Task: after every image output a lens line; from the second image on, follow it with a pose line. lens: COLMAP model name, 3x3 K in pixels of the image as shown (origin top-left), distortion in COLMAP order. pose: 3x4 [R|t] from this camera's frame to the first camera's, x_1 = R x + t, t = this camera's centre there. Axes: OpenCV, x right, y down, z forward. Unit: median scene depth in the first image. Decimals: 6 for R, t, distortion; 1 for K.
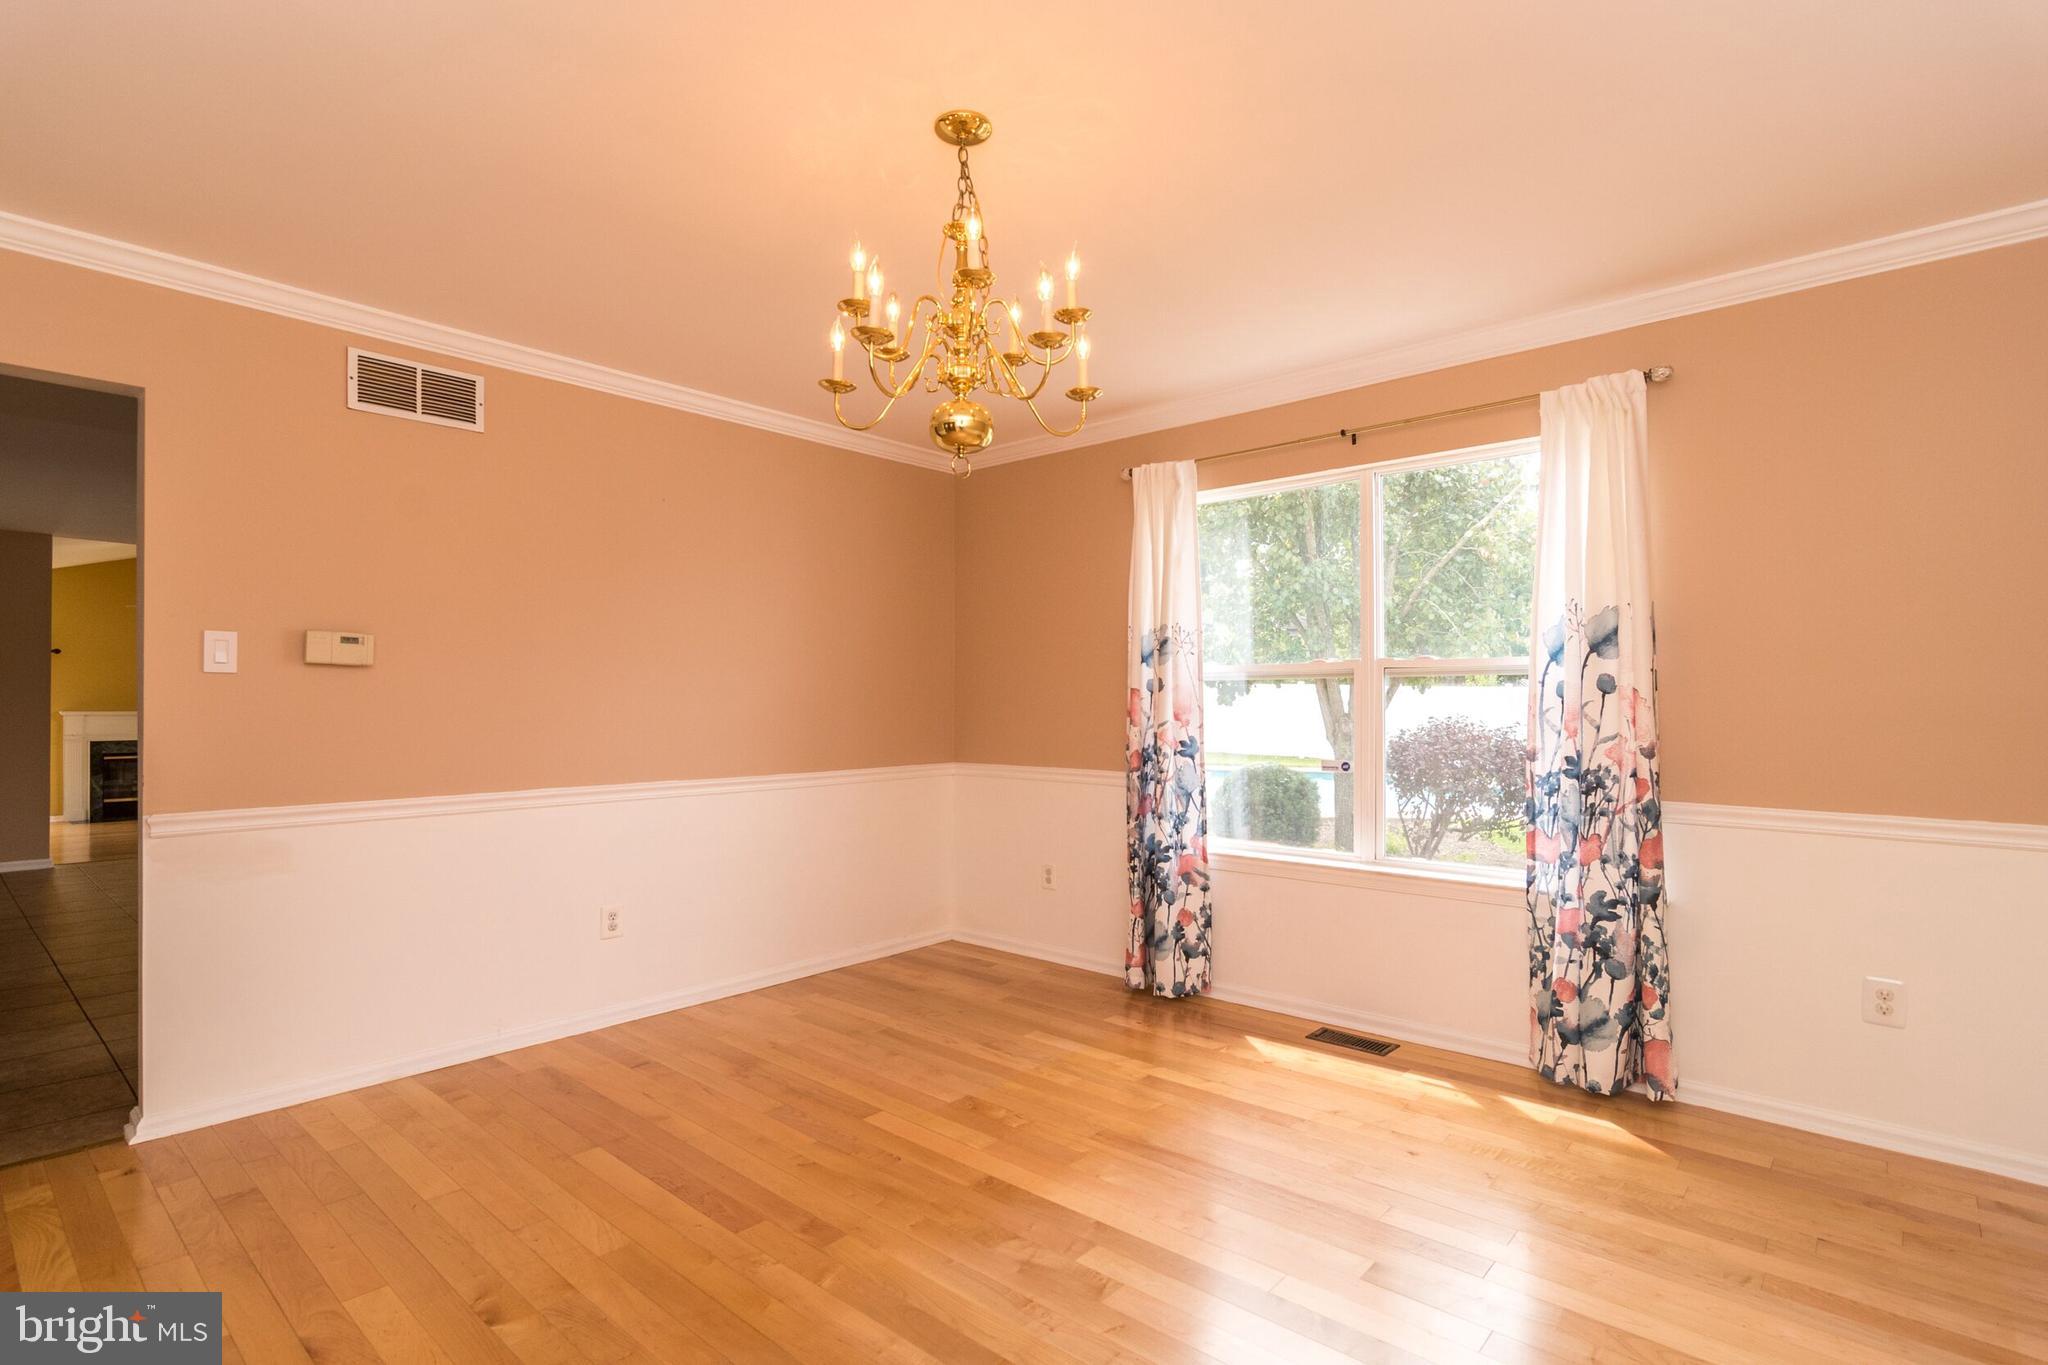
lens RADIAL K [[989.3, 0, 1030.1], [0, 989.3, 706.0], [0, 0, 1]] dist [-0.005164, 0.000638]
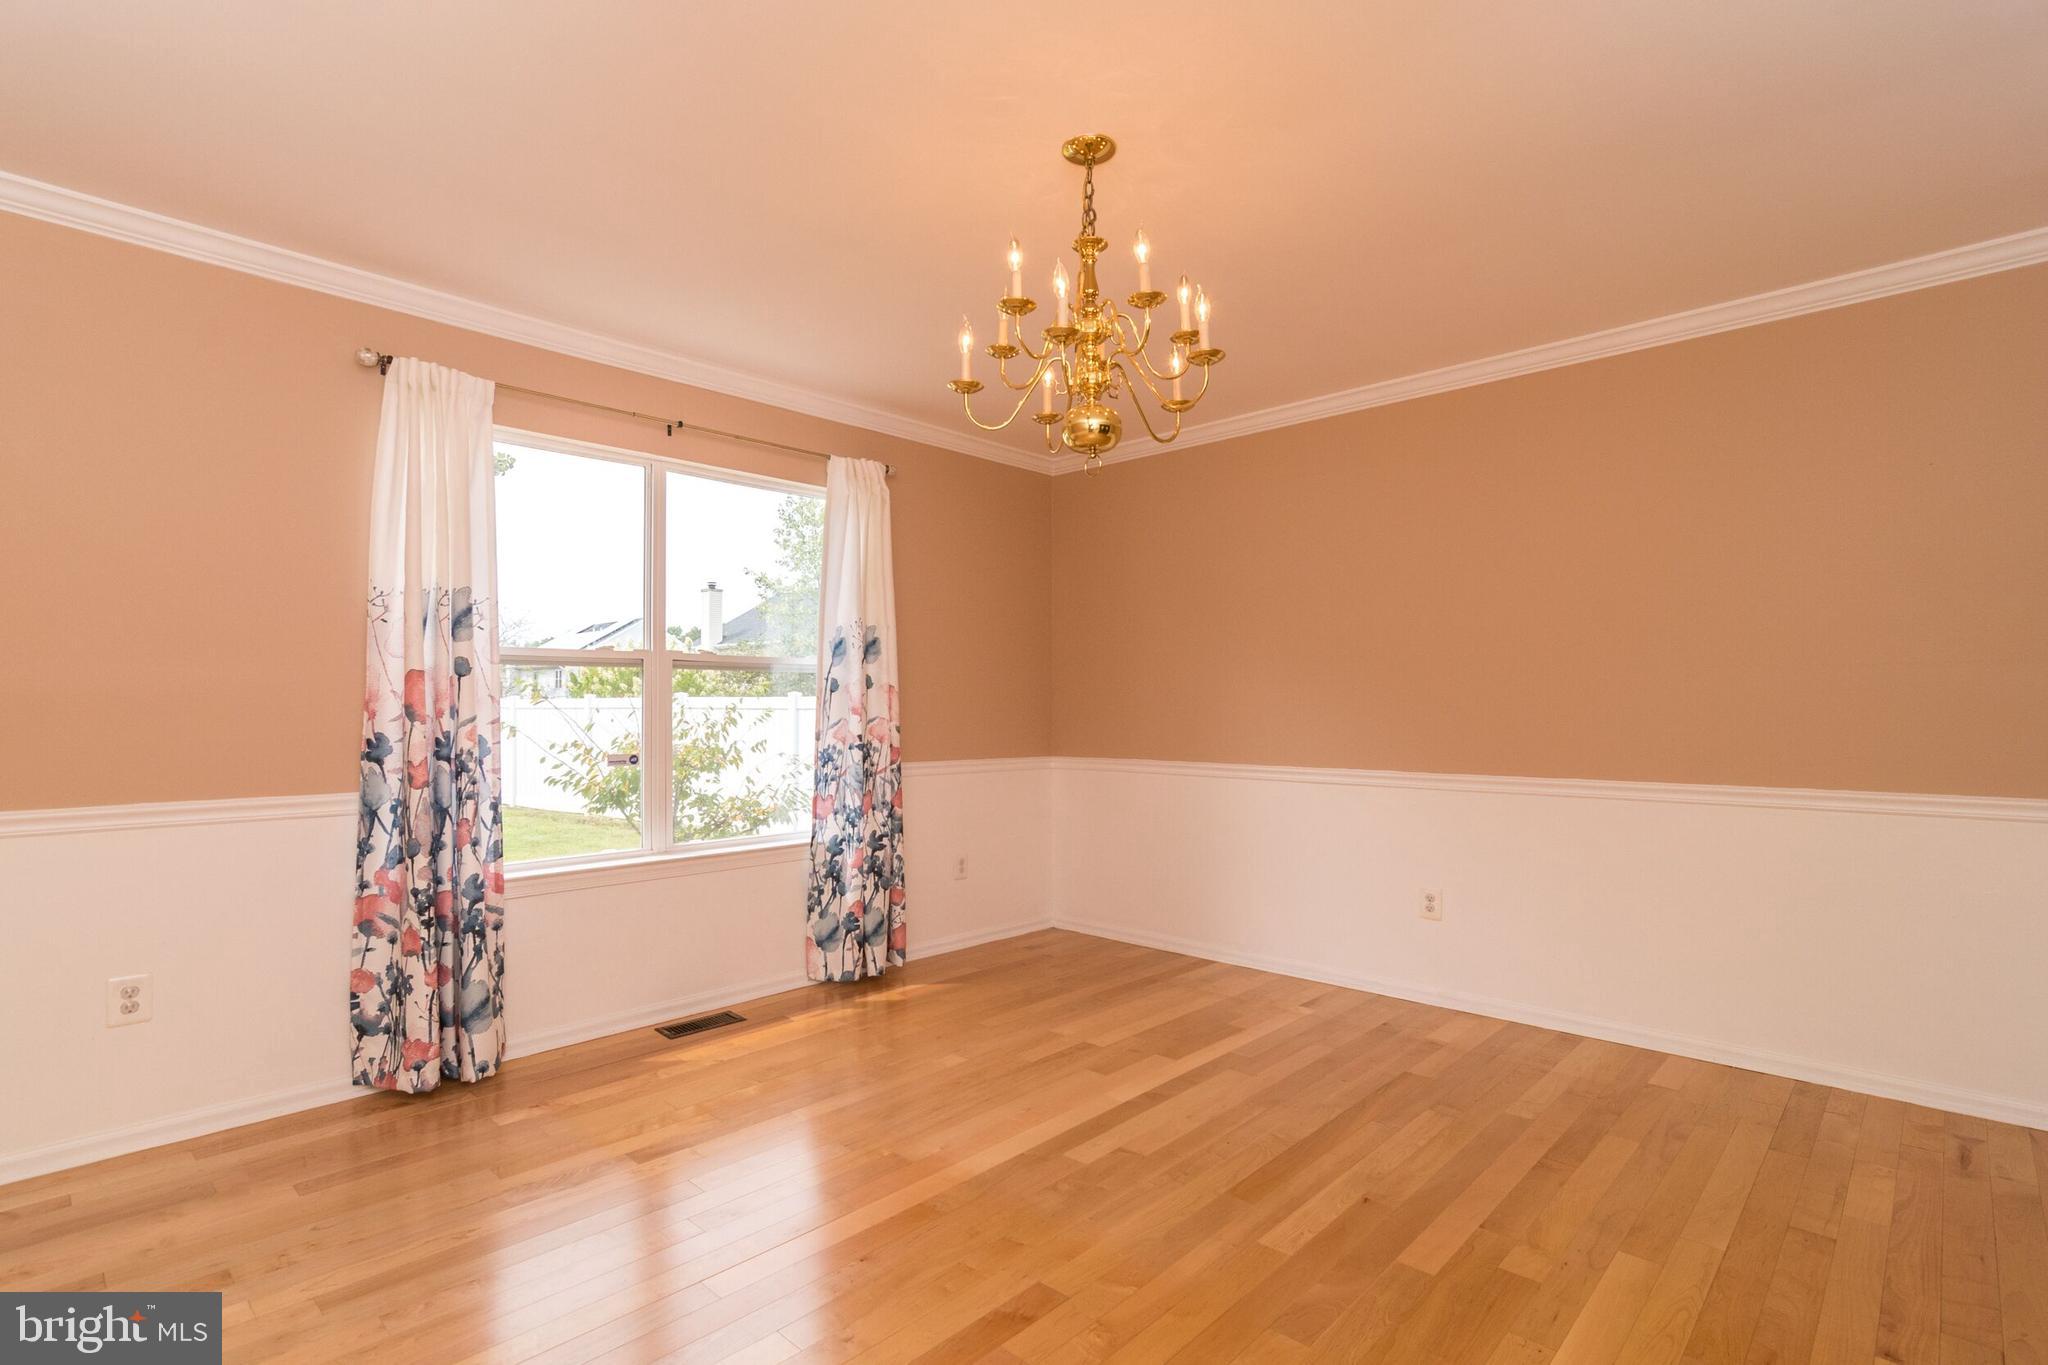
lens RADIAL K [[1097.8, 0, 1038.0], [0, 1097.8, 685.3], [0, 0, 1]] dist [-0.016037, 0.001087]
pose [[-0.046821, 0.007808, 0.998873, -0.959542], [-0.016680, 0.999824, -0.008597, -0.006702], [-0.998764, -0.017064, -0.046682, 0.836013]]
